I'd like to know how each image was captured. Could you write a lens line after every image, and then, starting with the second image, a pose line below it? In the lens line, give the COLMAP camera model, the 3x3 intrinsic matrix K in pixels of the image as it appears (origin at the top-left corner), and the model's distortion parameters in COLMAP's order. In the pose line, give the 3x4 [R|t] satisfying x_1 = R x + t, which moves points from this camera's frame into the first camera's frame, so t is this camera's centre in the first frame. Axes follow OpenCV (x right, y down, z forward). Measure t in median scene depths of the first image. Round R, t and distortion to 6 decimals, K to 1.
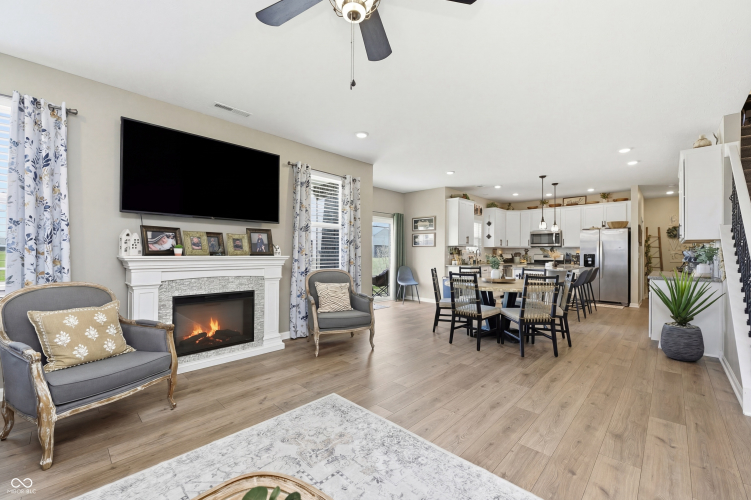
lens RADIAL K [[304.9, 0, 375.5], [0, 304.9, 250.0], [0, 0, 1]] dist [0.000009, -0.000083]
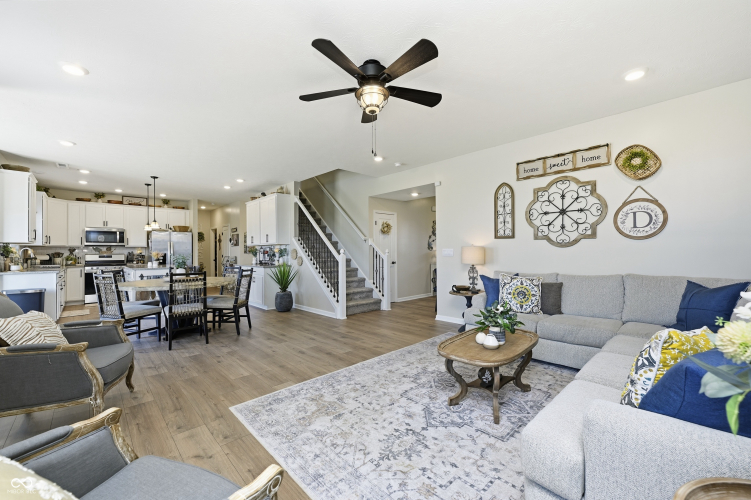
lens RADIAL K [[304.9, 0, 375.5], [0, 304.9, 250.0], [0, 0, 1]] dist [0.000009, -0.000083]
pose [[0.036888, 0.001312, 0.999319, -0.370677], [-0.002217, 0.999997, -0.001231, 0.000895], [-0.999317, -0.002170, 0.036890, 0.194137]]
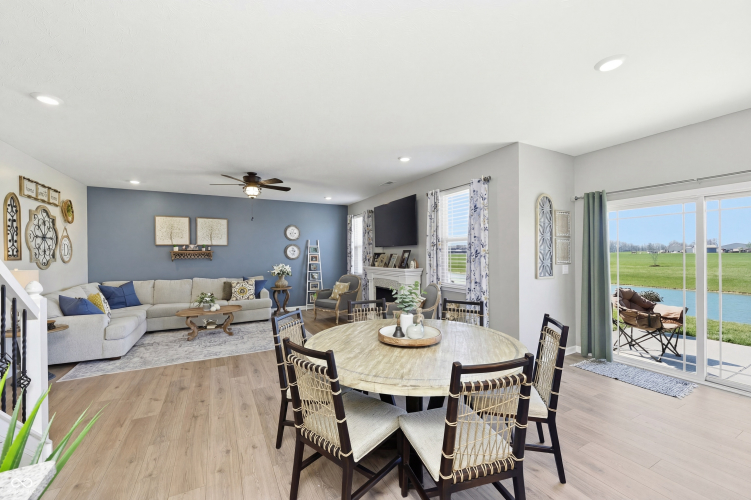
lens RADIAL K [[299.8, 0, 374.5], [0, 299.8, 254.8], [0, 0, 1]] dist [-0.000652, -0.000008]
pose [[-0.304797, -0.002298, -0.952415, 0.556466], [0.016481, 0.999835, -0.007686, -0.019415], [0.952275, -0.018040, -0.304709, 0.686386]]
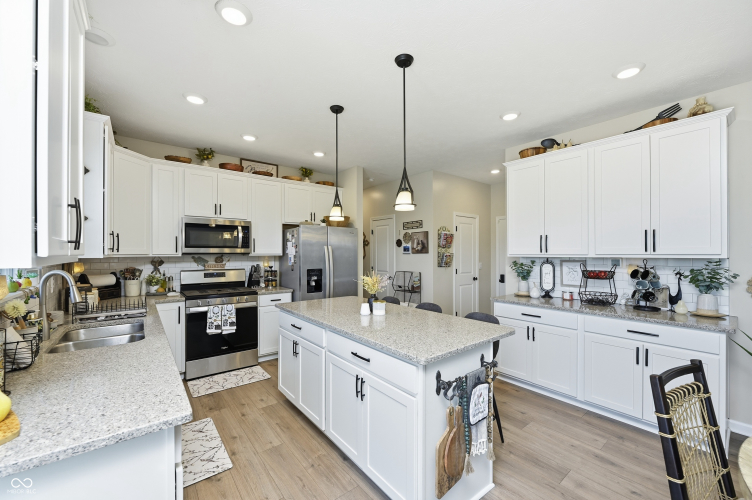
lens RADIAL K [[300.2, 0, 375.0], [0, 300.2, 254.9], [0, 0, 1]] dist [-0.000652, -0.000008]
pose [[0.121258, -0.011287, 0.992557, 0.173261], [-0.009982, 0.999871, 0.012590, -0.020799], [-0.992571, -0.011435, 0.121130, 0.839779]]
